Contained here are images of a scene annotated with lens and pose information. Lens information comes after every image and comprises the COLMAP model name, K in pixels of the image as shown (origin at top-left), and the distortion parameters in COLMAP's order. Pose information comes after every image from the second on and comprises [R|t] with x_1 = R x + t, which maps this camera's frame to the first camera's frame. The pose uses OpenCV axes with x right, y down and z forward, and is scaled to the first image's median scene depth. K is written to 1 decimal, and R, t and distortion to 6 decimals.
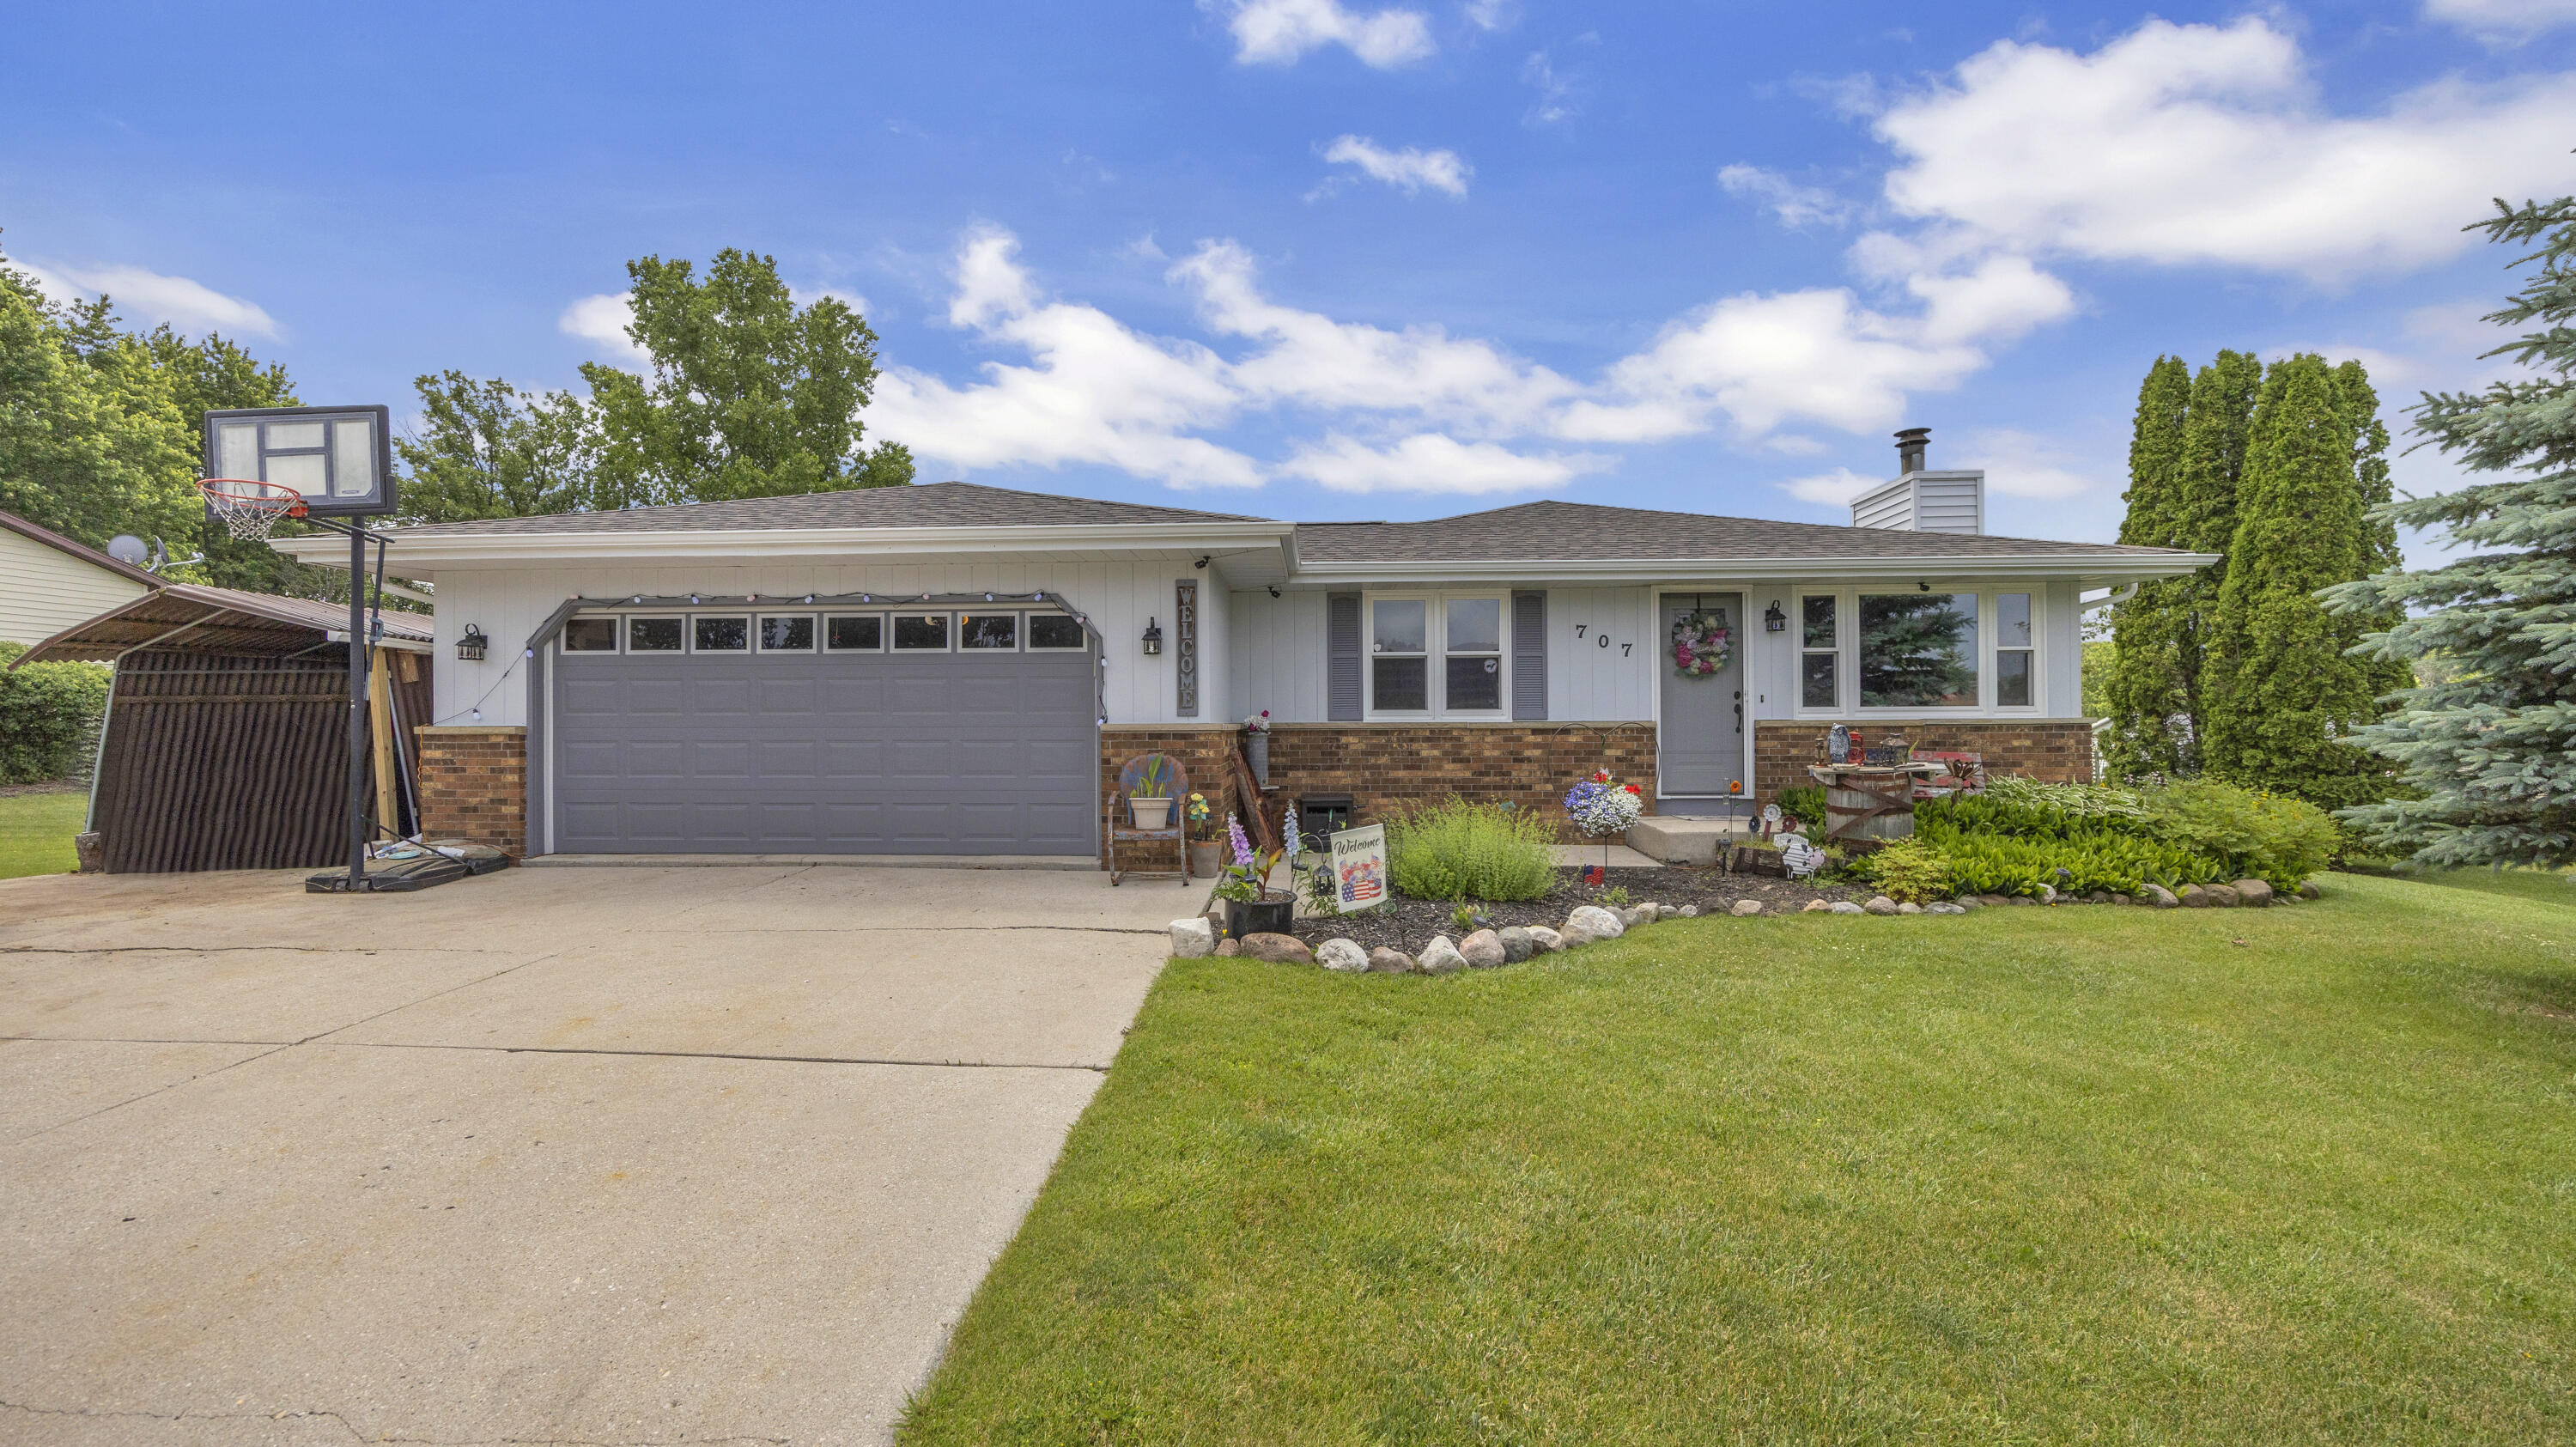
lens RADIAL K [[995.8, 0, 1270.5], [0, 995.8, 707.7], [0, 0, 1]] dist [-0.000081, 0.000142]
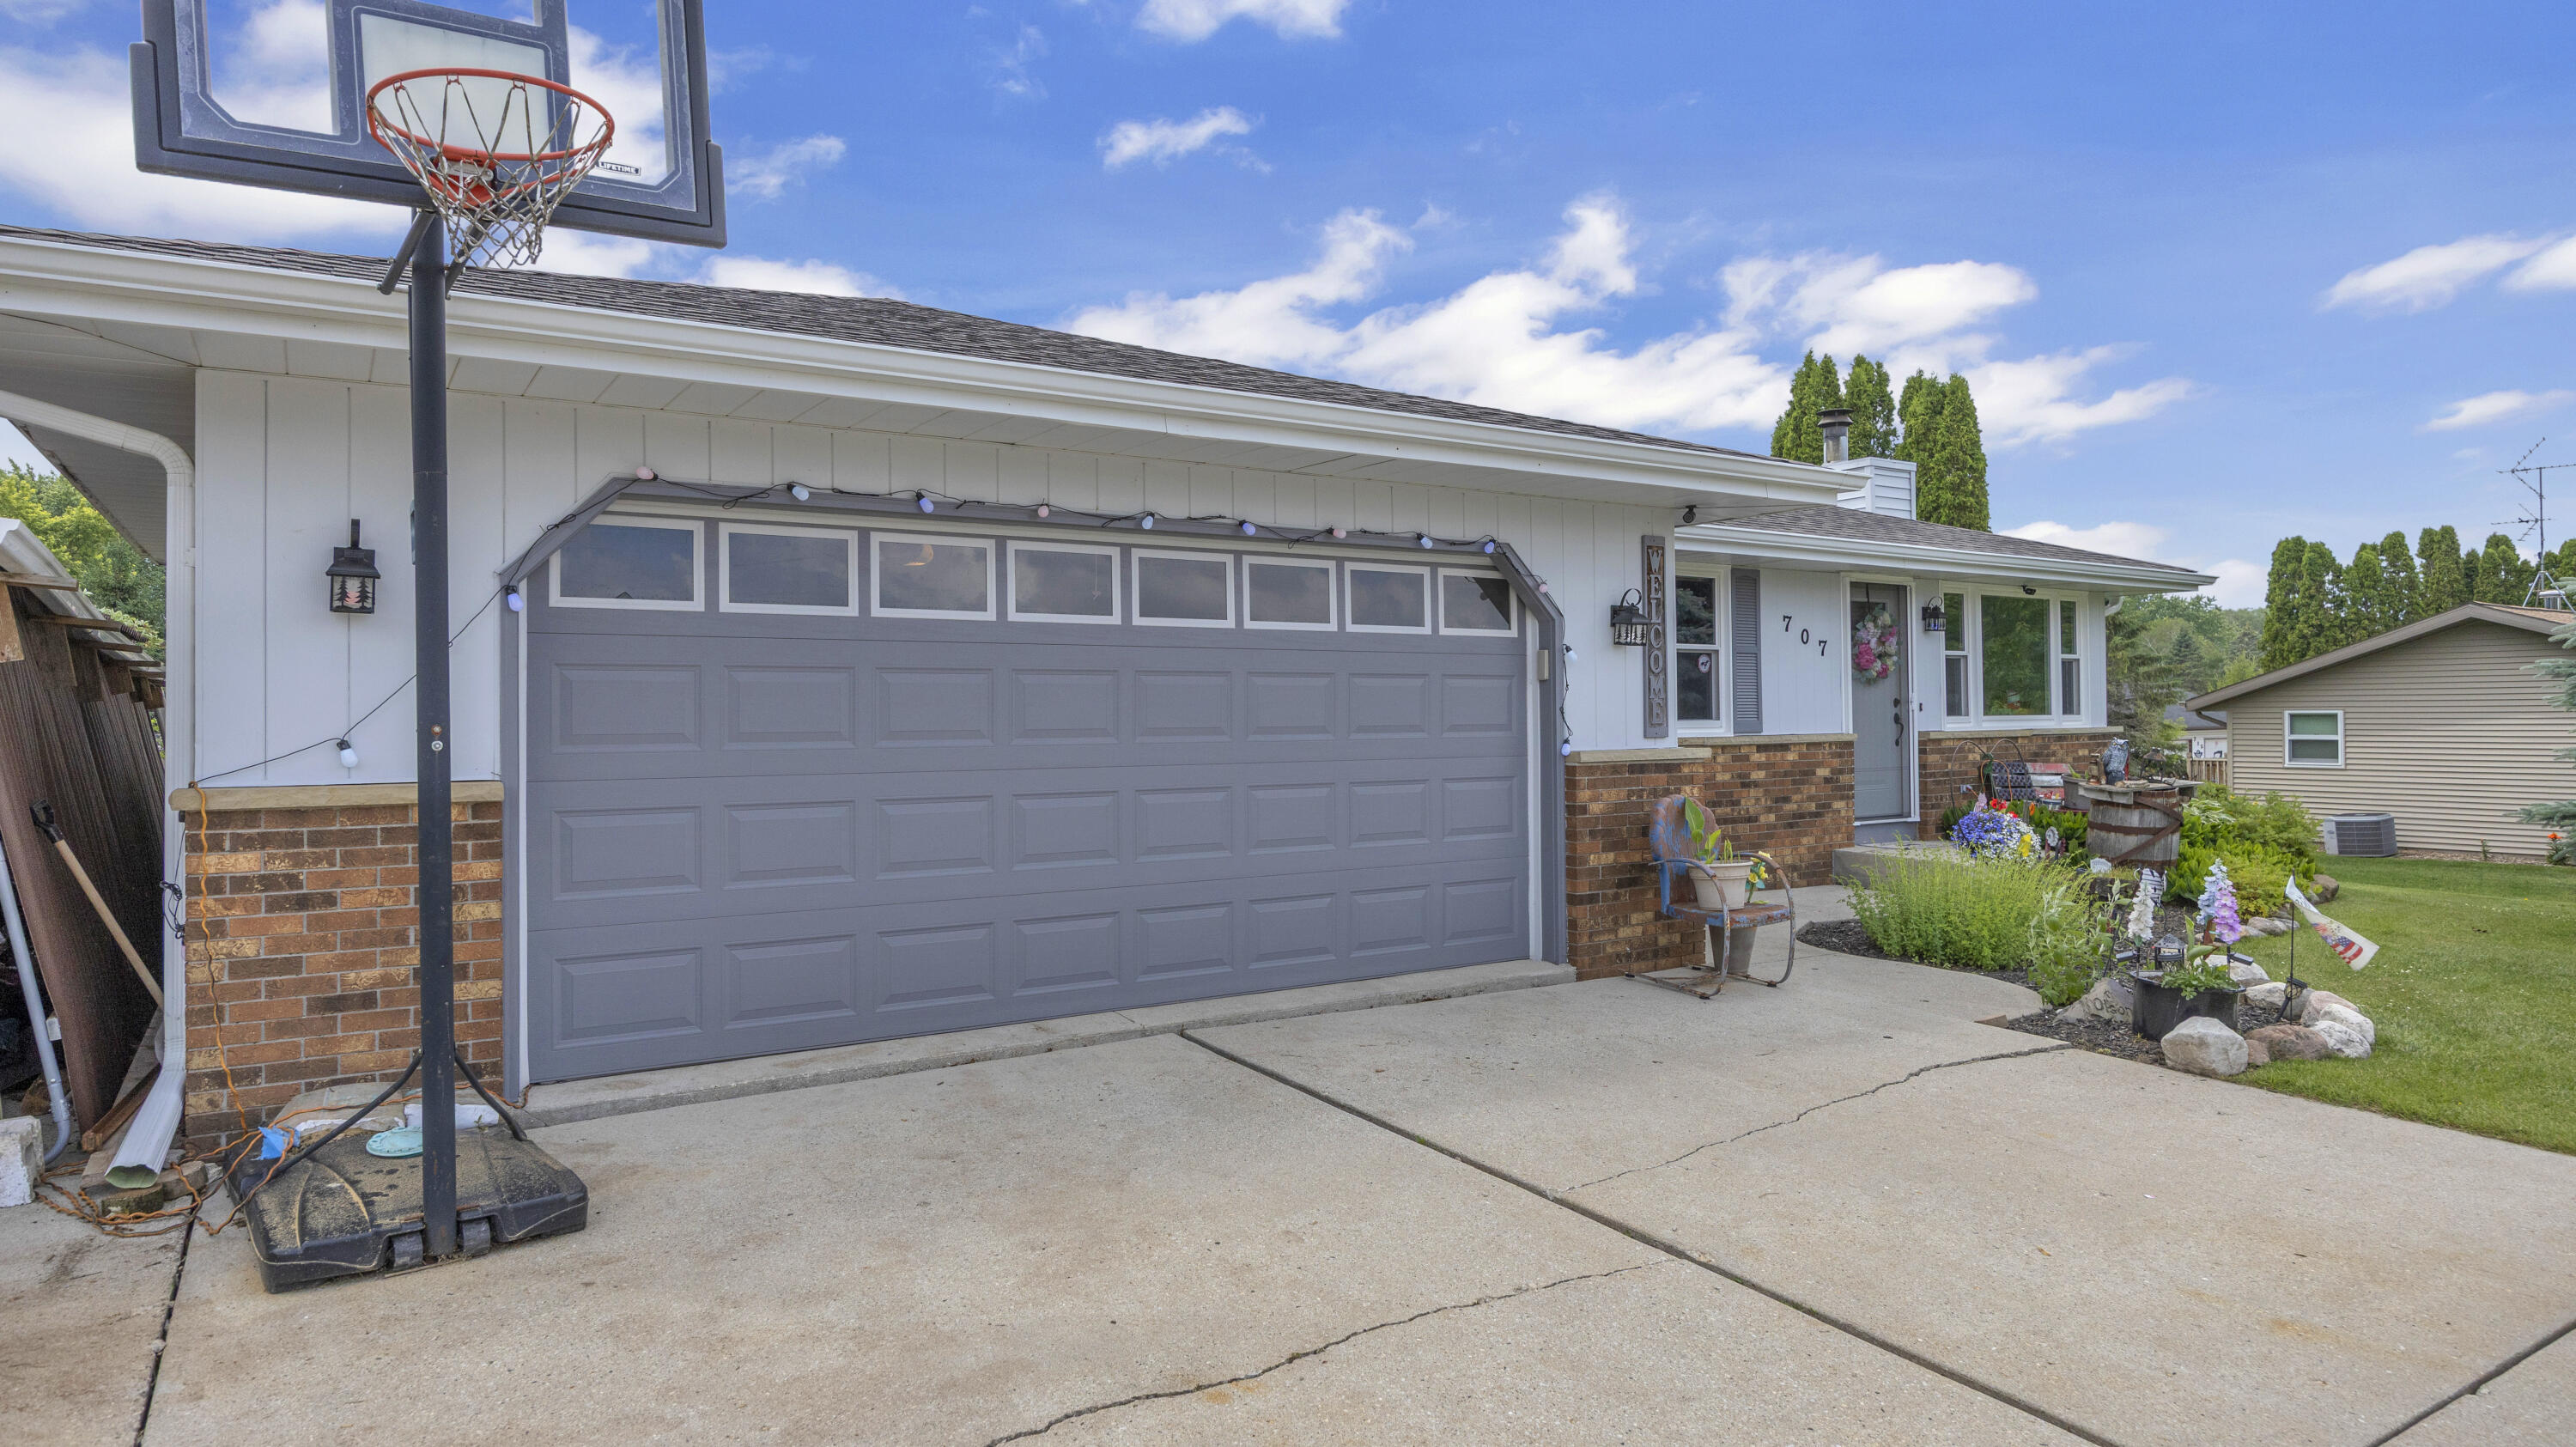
lens RADIAL K [[1414.2, 0, 1289.0], [0, 1414.2, 686.4], [0, 0, 1]] dist [0.002798, 0.000200]
pose [[0.824017, 0.008701, 0.566498, -0.680995], [-0.005211, 0.999956, -0.007778, -0.014541], [-0.566541, 0.003457, 0.824026, 0.285041]]
